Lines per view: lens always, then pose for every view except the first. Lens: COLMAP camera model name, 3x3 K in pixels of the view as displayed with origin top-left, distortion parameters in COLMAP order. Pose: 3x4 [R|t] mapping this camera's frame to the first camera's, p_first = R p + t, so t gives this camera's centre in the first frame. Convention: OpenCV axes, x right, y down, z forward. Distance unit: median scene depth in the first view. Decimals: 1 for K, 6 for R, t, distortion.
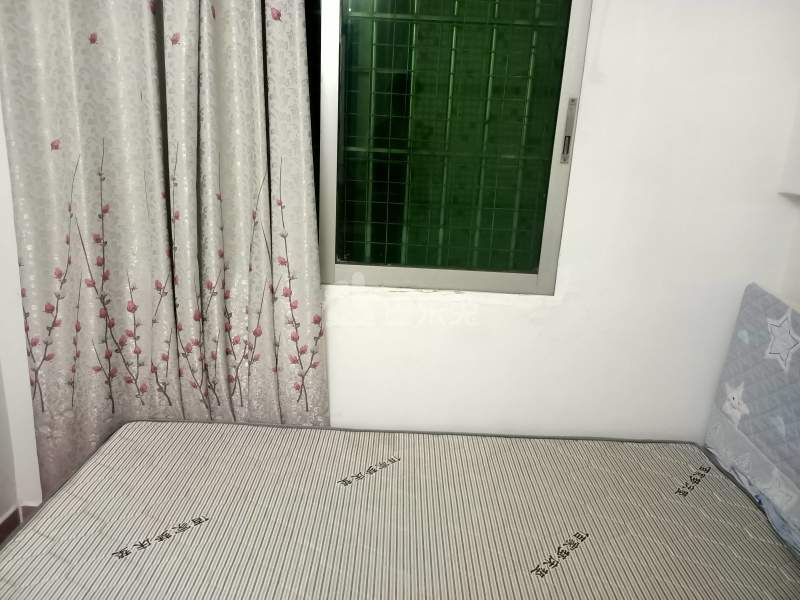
lens RADIAL K [[582.9, 0, 405.7], [0, 582.9, 298.4], [0, 0, 1]] dist [0.004233, -0.003255]
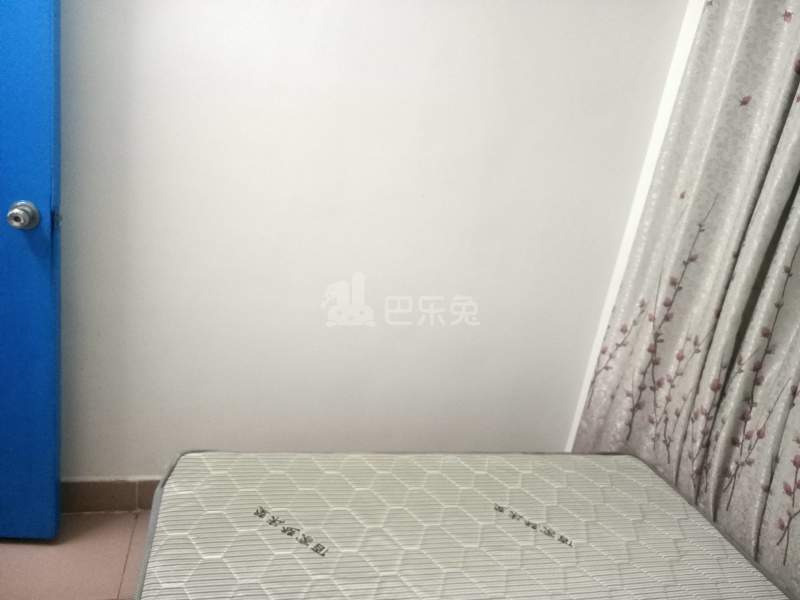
lens RADIAL K [[582.9, 0, 405.7], [0, 582.9, 298.4], [0, 0, 1]] dist [0.004233, -0.003255]
pose [[0.230271, 0.255210, -0.939065, 0.349671], [-0.393957, 0.906832, 0.149846, -0.039512], [0.889816, 0.335446, 0.309359, 0.232204]]
